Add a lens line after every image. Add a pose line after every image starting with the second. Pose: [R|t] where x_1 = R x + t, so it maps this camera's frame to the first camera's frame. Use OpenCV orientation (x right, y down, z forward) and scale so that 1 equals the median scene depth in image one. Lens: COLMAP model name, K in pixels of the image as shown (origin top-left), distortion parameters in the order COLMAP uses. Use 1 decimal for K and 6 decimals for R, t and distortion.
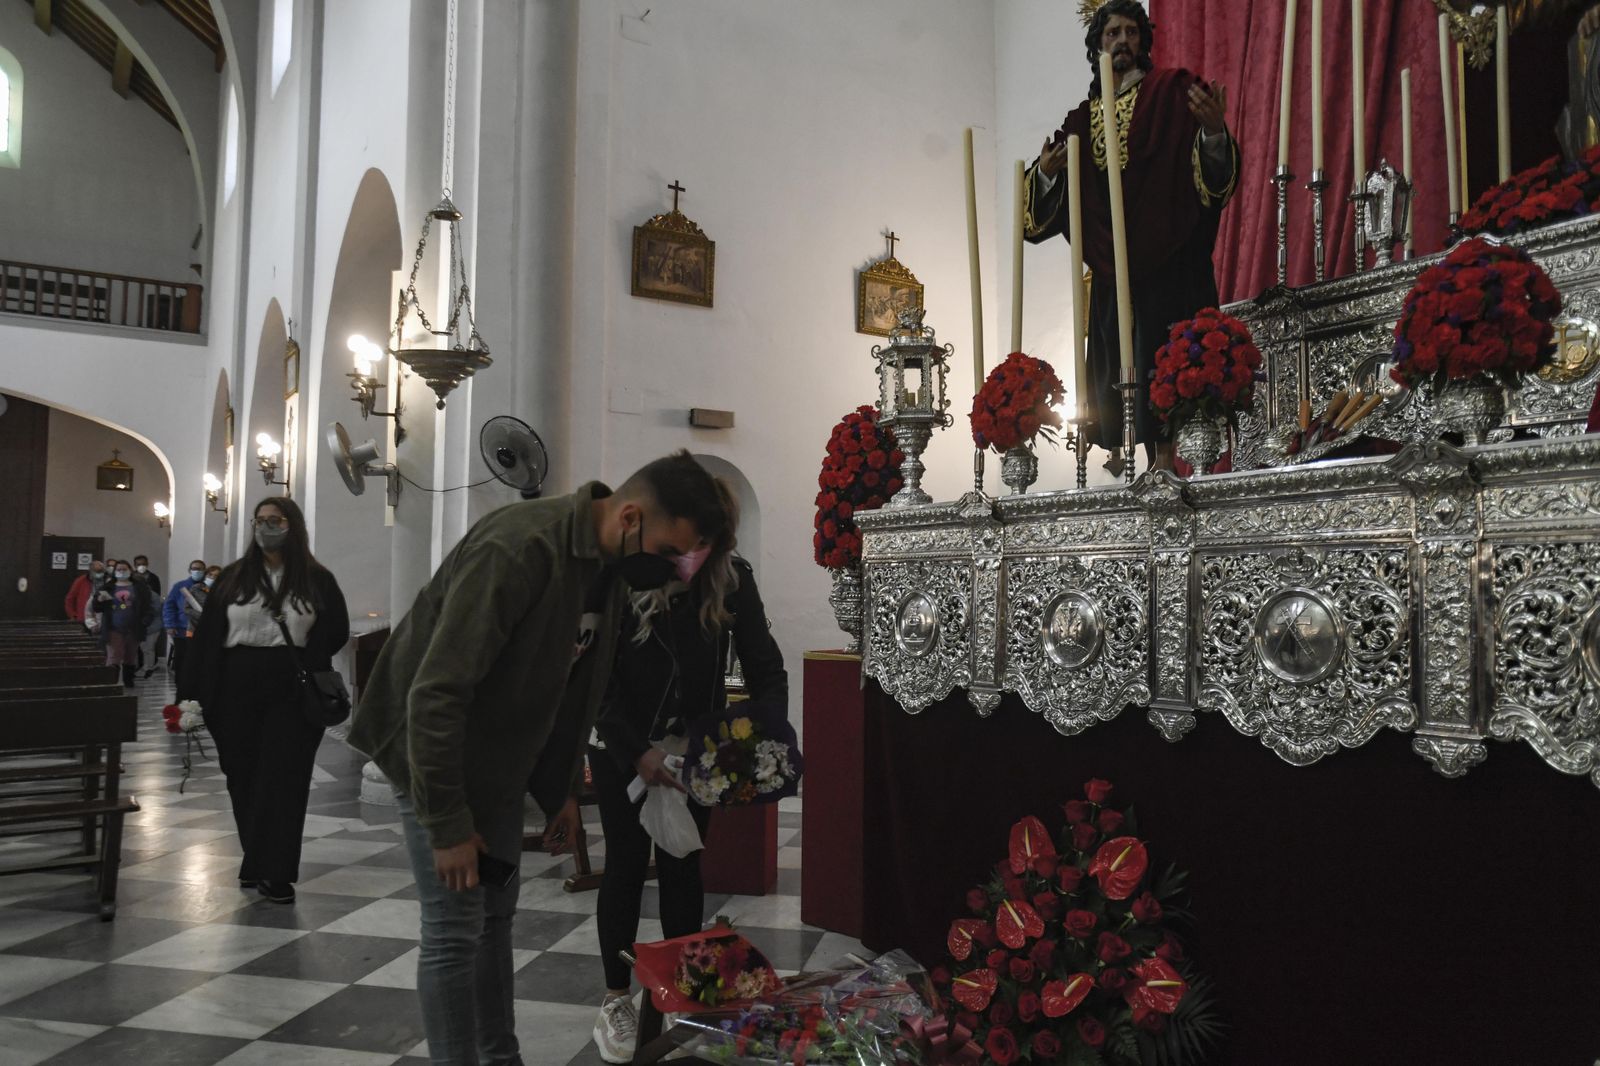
lens RADIAL K [[1133.4, 0, 787.2], [0, 1133.4, 529.2], [0, 0, 1]] dist [-0.054679, 0.067441]
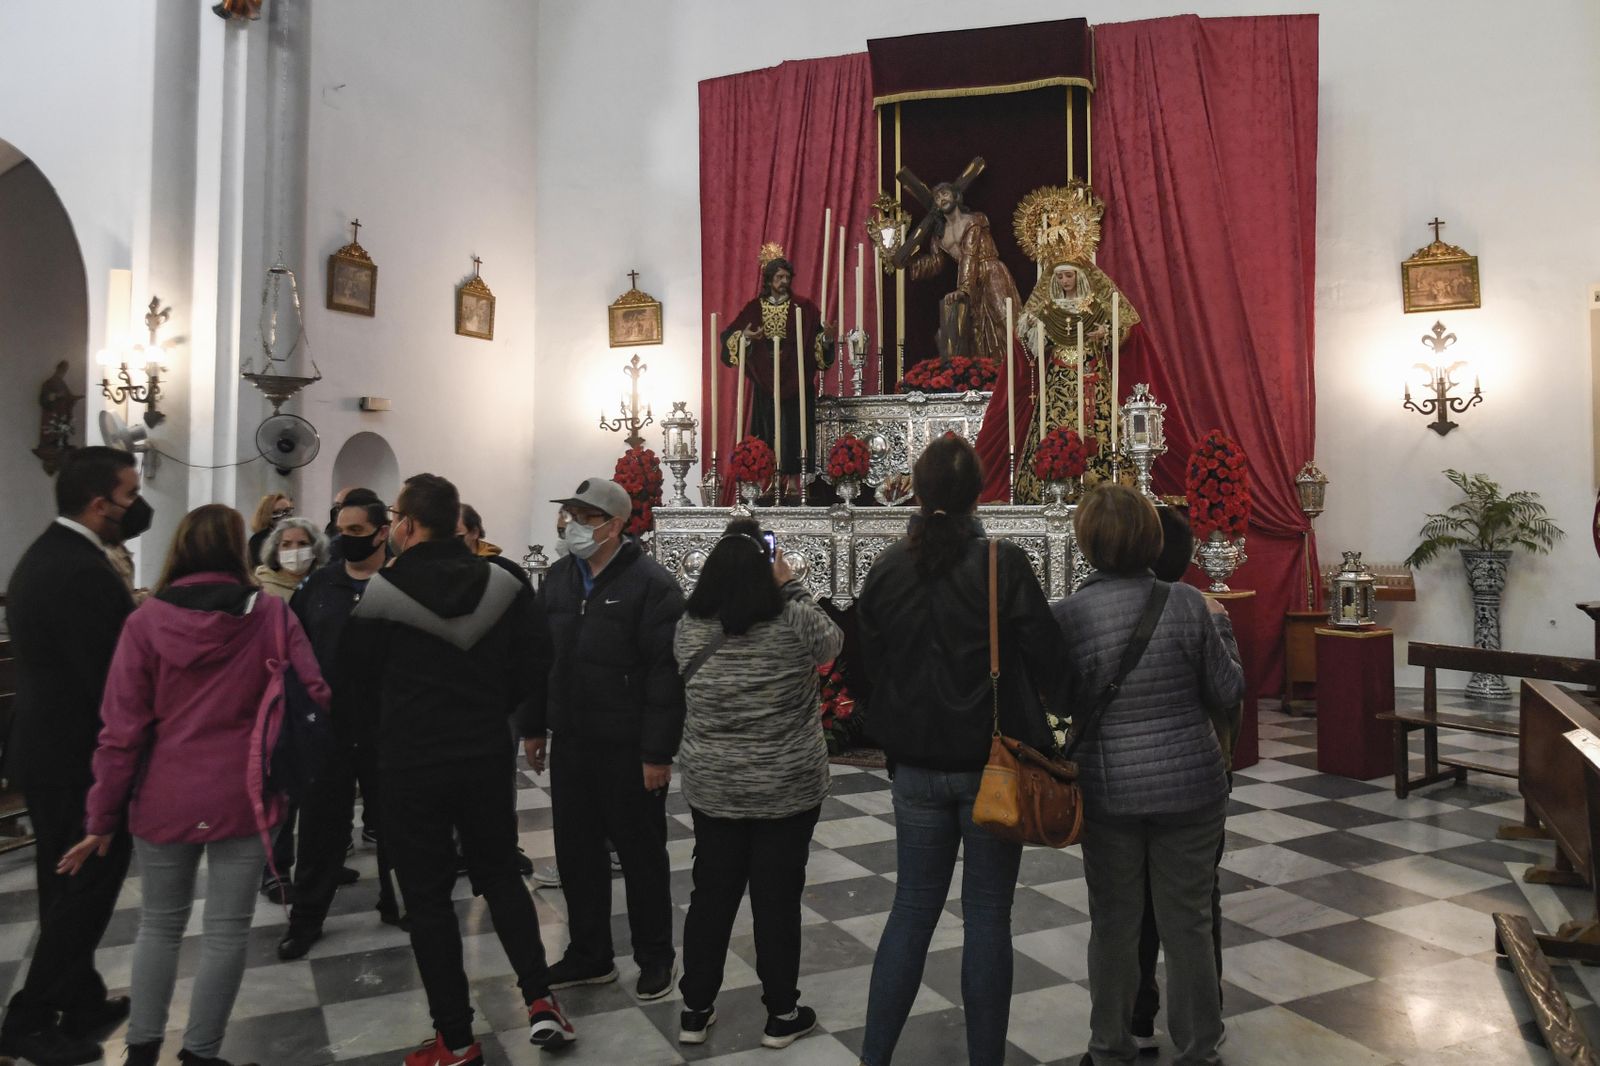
lens RADIAL K [[1285.8, 0, 834.8], [0, 1285.8, 427.5], [0, 0, 1]] dist [-0.050804, 0.008516]
pose [[0.780725, 0.020522, 0.624537, -0.898171], [-0.026848, 0.999639, 0.000714, -0.136252], [-0.624297, -0.017325, 0.780995, -0.748182]]
